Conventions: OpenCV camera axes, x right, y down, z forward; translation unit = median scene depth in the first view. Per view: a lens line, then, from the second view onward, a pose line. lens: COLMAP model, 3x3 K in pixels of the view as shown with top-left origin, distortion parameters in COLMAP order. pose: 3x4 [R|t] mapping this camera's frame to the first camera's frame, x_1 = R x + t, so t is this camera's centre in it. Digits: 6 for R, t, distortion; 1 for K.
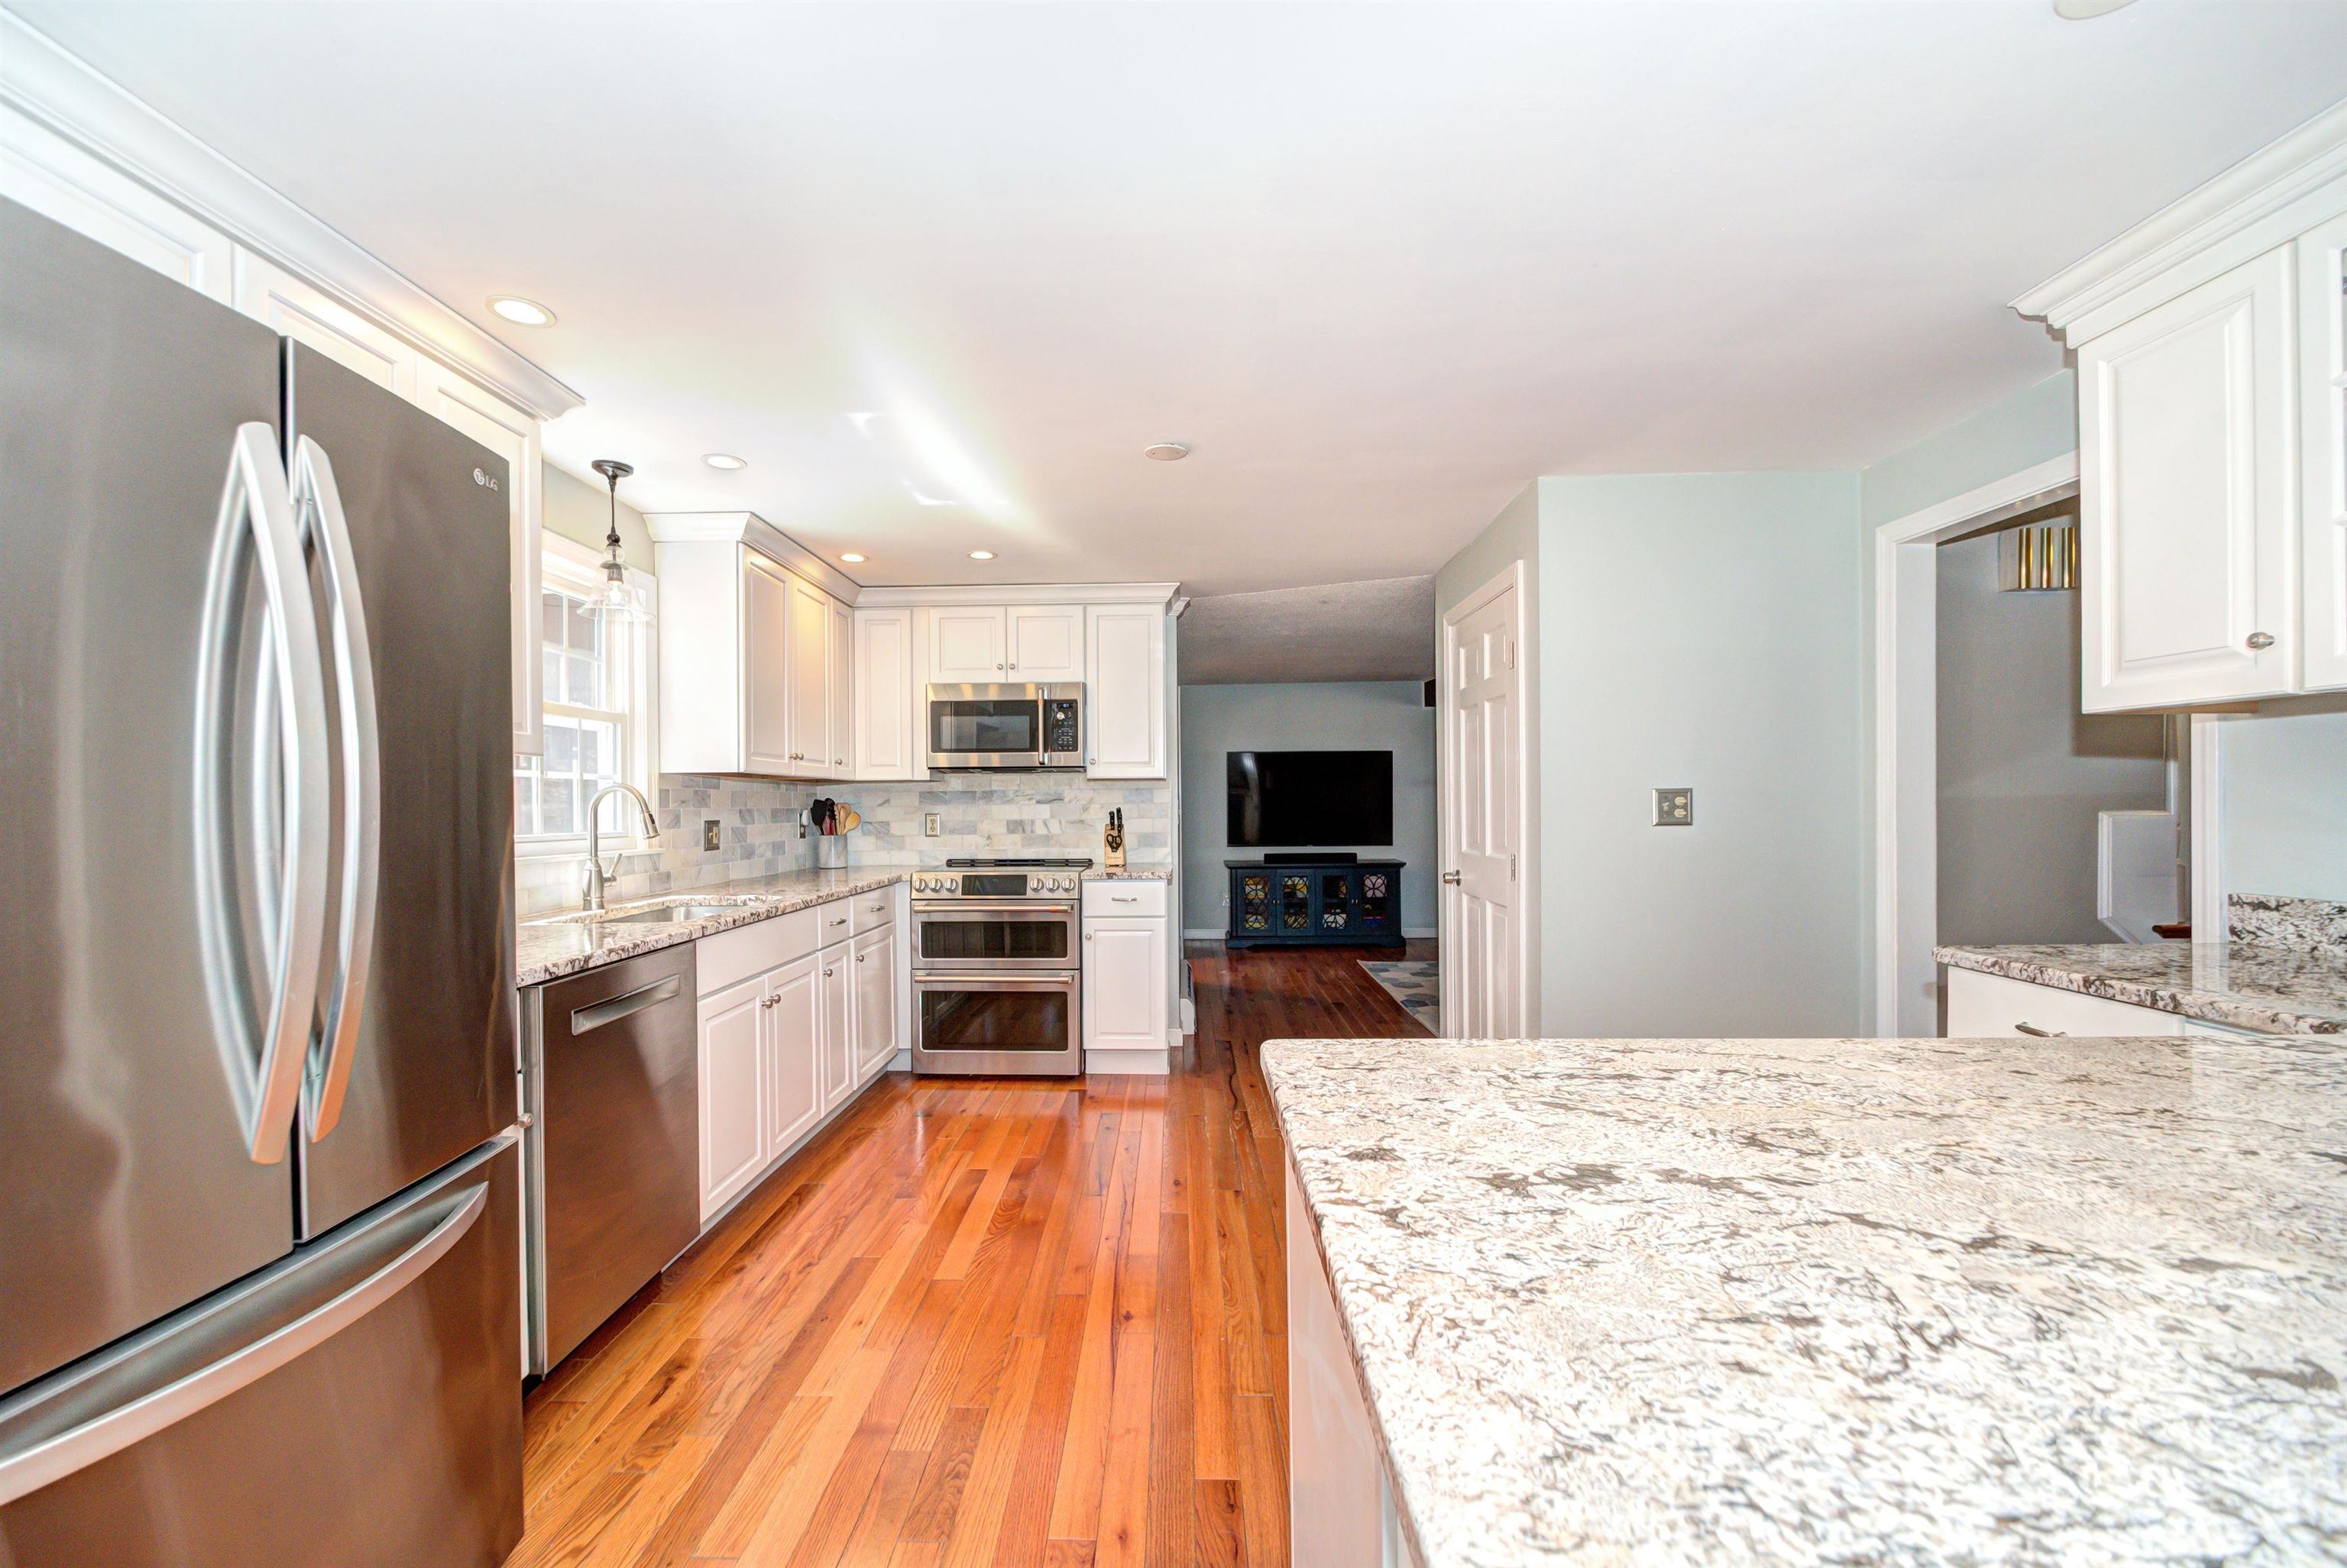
lens RADIAL K [[930.8, 0, 1142.5], [0, 930.8, 807.3], [0, 0, 1]] dist [-0.000805, -0.004709]
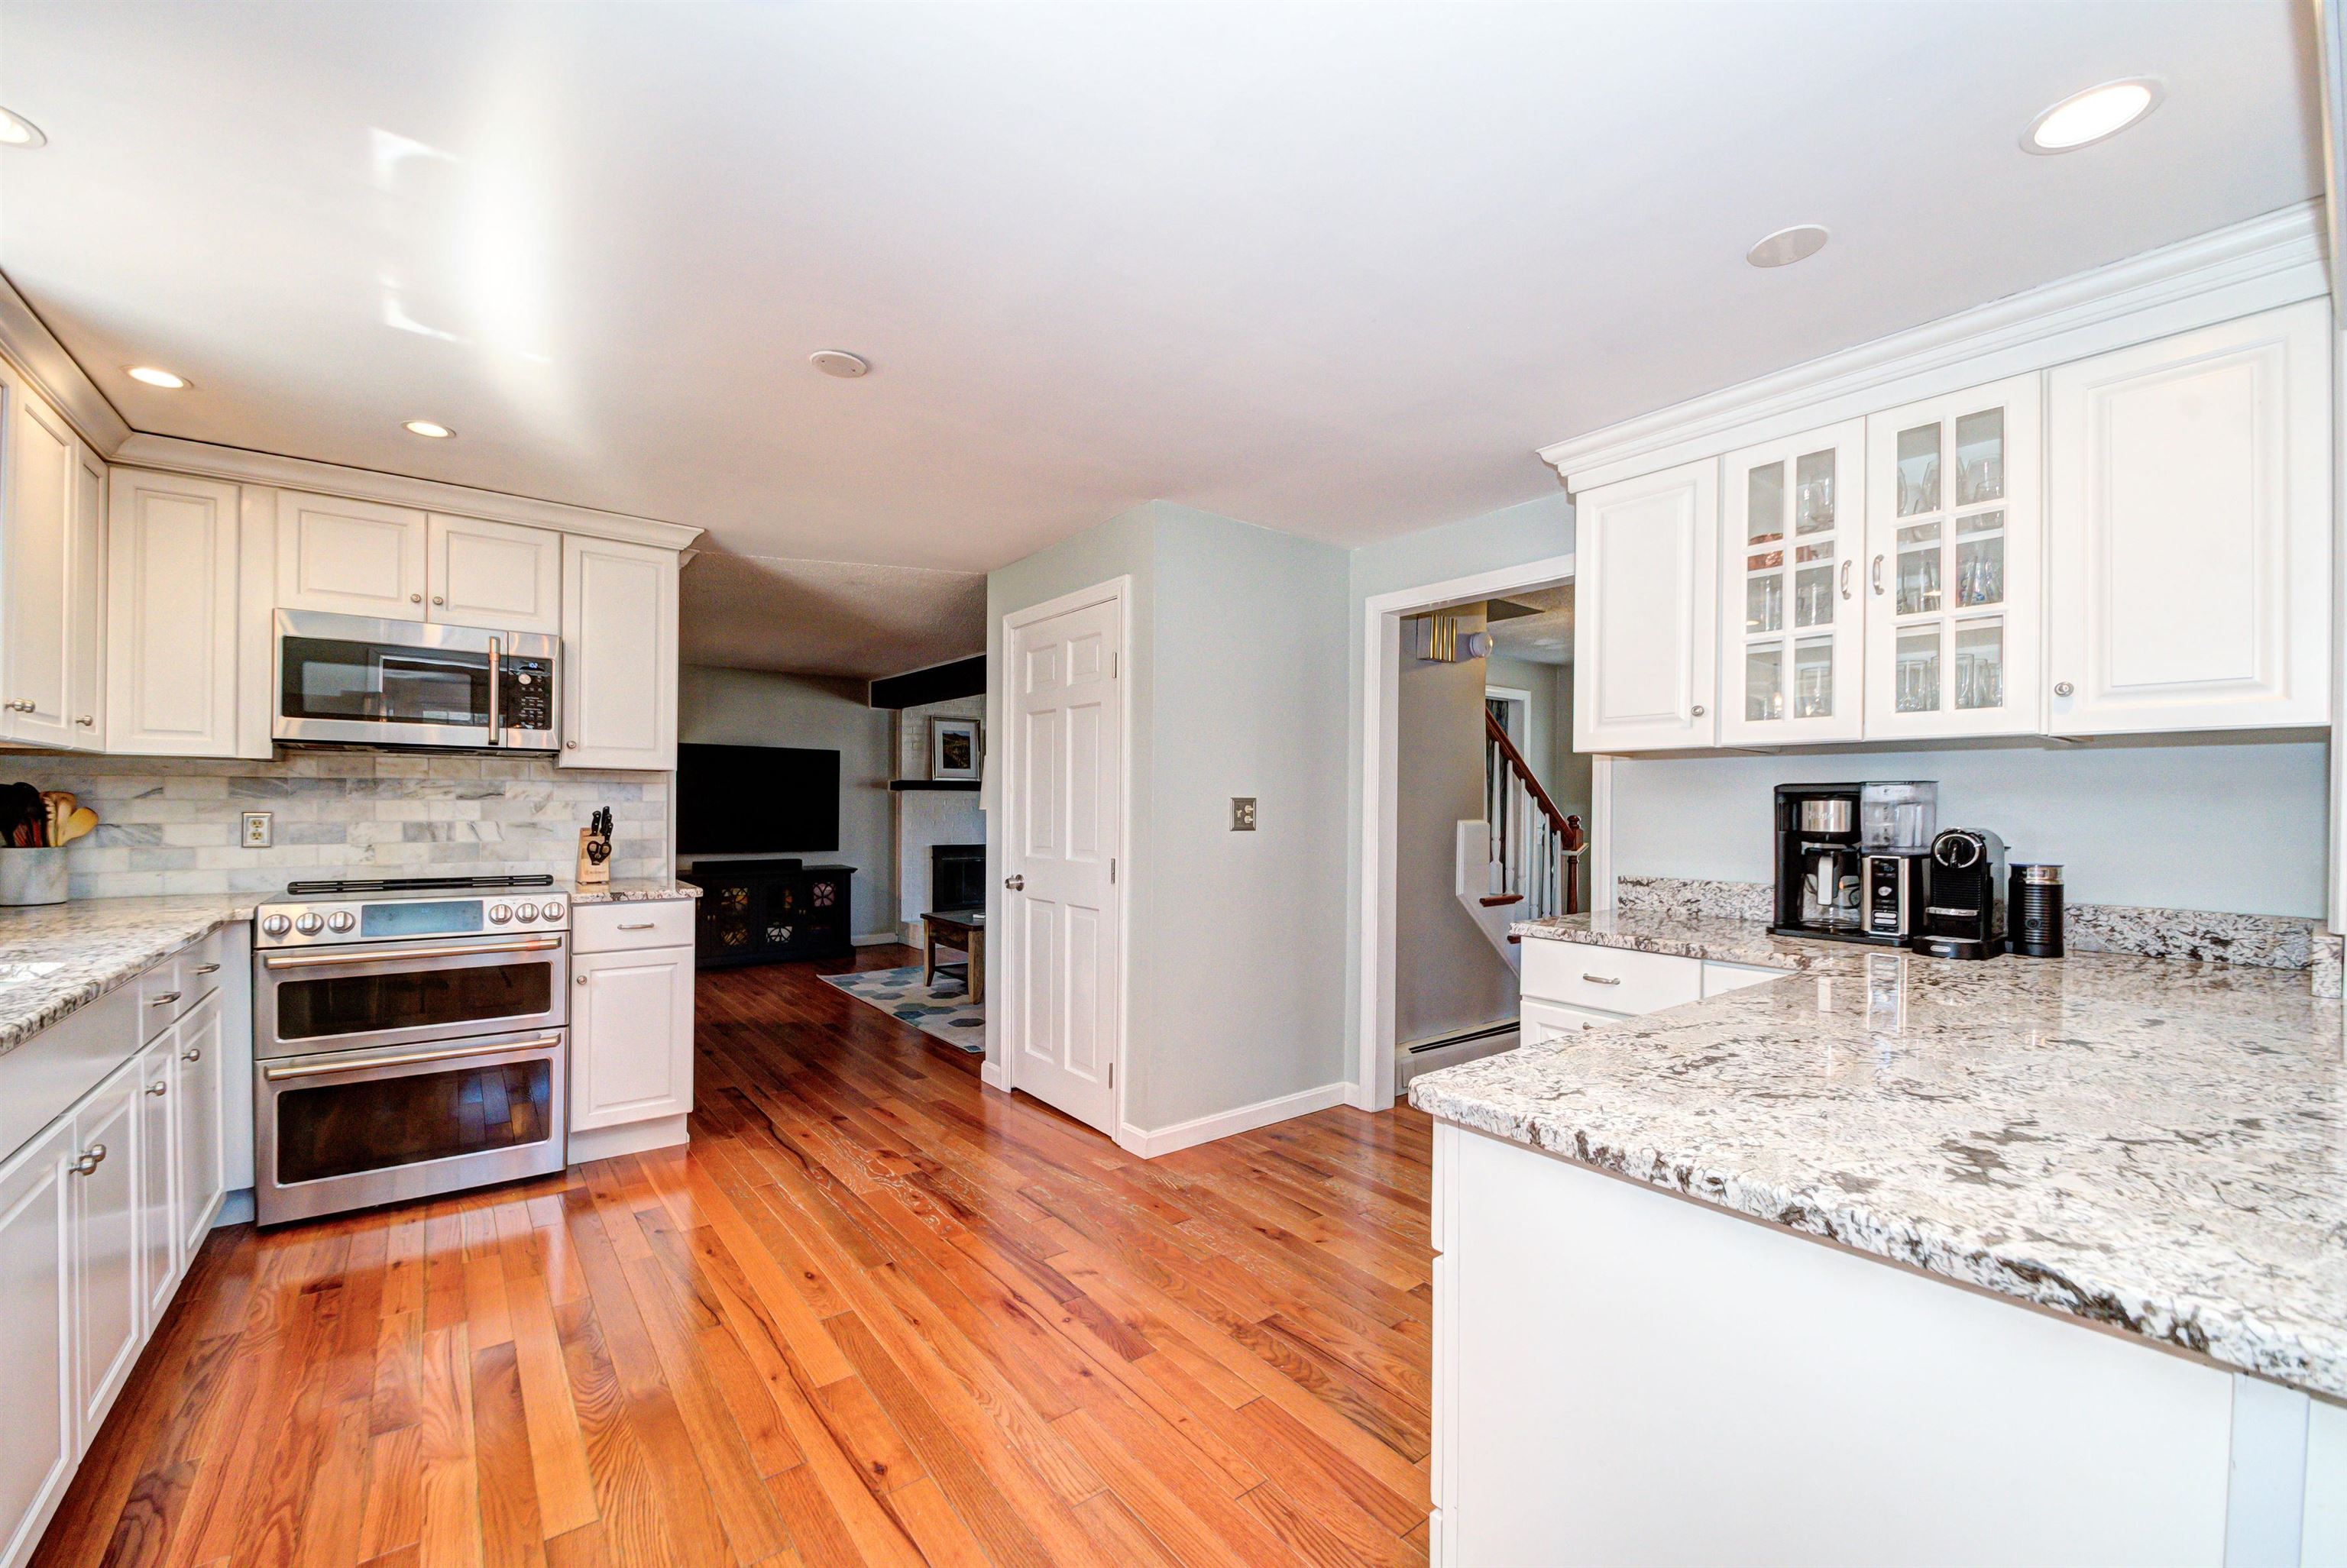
lens RADIAL K [[930.8, 0, 1136.7], [0, 930.8, 812.7], [0, 0, 1]] dist [-0.000805, -0.004709]
pose [[0.775450, 0.011186, 0.631309, -0.219200], [-0.012757, 0.999917, -0.002047, 0.001448], [-0.631280, -0.006466, 0.775528, 0.172477]]
